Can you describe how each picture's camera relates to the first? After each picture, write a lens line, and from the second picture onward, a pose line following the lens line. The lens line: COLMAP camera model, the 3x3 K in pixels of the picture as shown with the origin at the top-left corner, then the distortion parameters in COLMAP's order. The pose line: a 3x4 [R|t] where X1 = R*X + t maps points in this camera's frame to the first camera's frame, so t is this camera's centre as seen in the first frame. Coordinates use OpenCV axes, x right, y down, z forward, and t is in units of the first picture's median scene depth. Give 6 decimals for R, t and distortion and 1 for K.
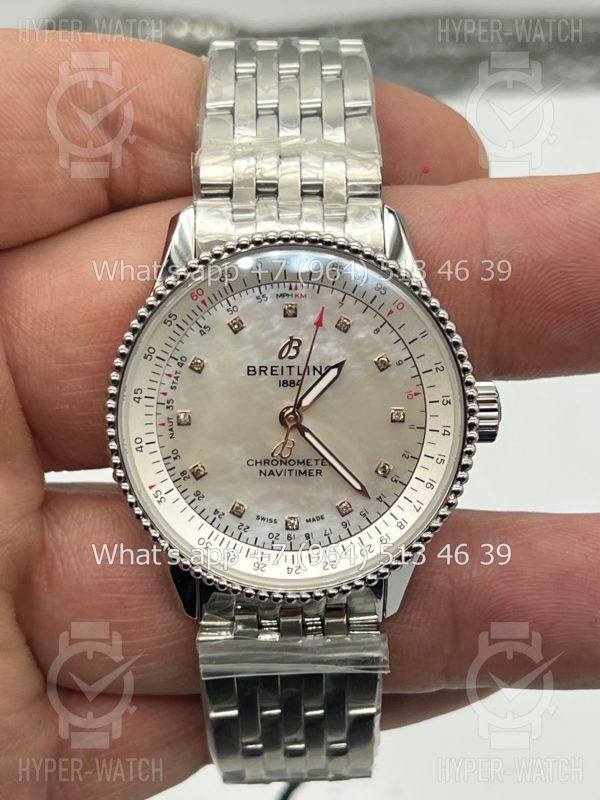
lens RADIAL K [[1936.5, 0, 303.1], [0, 1936.5, 383.5], [0, 0, 1]] dist [0.485950, 0.000000]
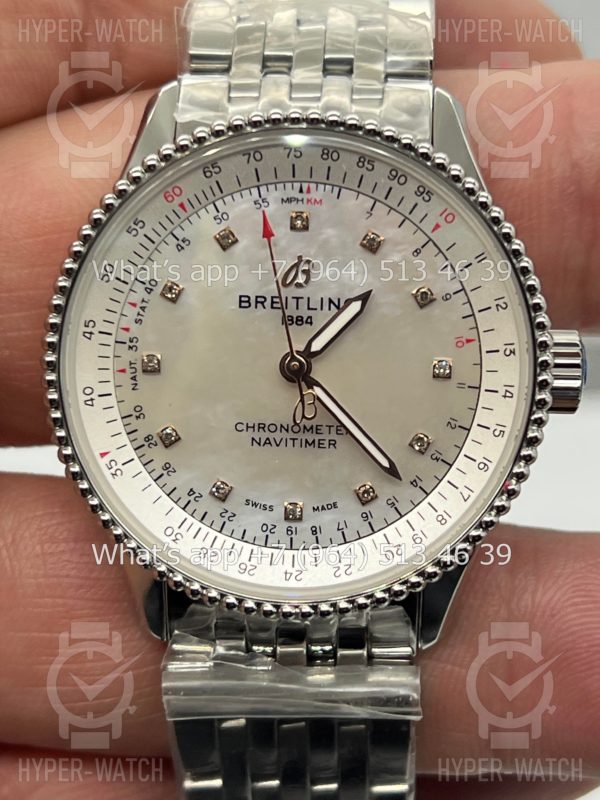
lens RADIAL K [[1936.5, 0, 313.1], [0, 1936.5, 404.7], [0, 0, 1]] dist [0.485950, 0.000000]
pose [[0.996929, 0.030868, -0.071968, 0.053455], [-0.034023, 0.998494, -0.043033, 0.063161], [0.070531, 0.045350, 0.996478, 0.267886]]
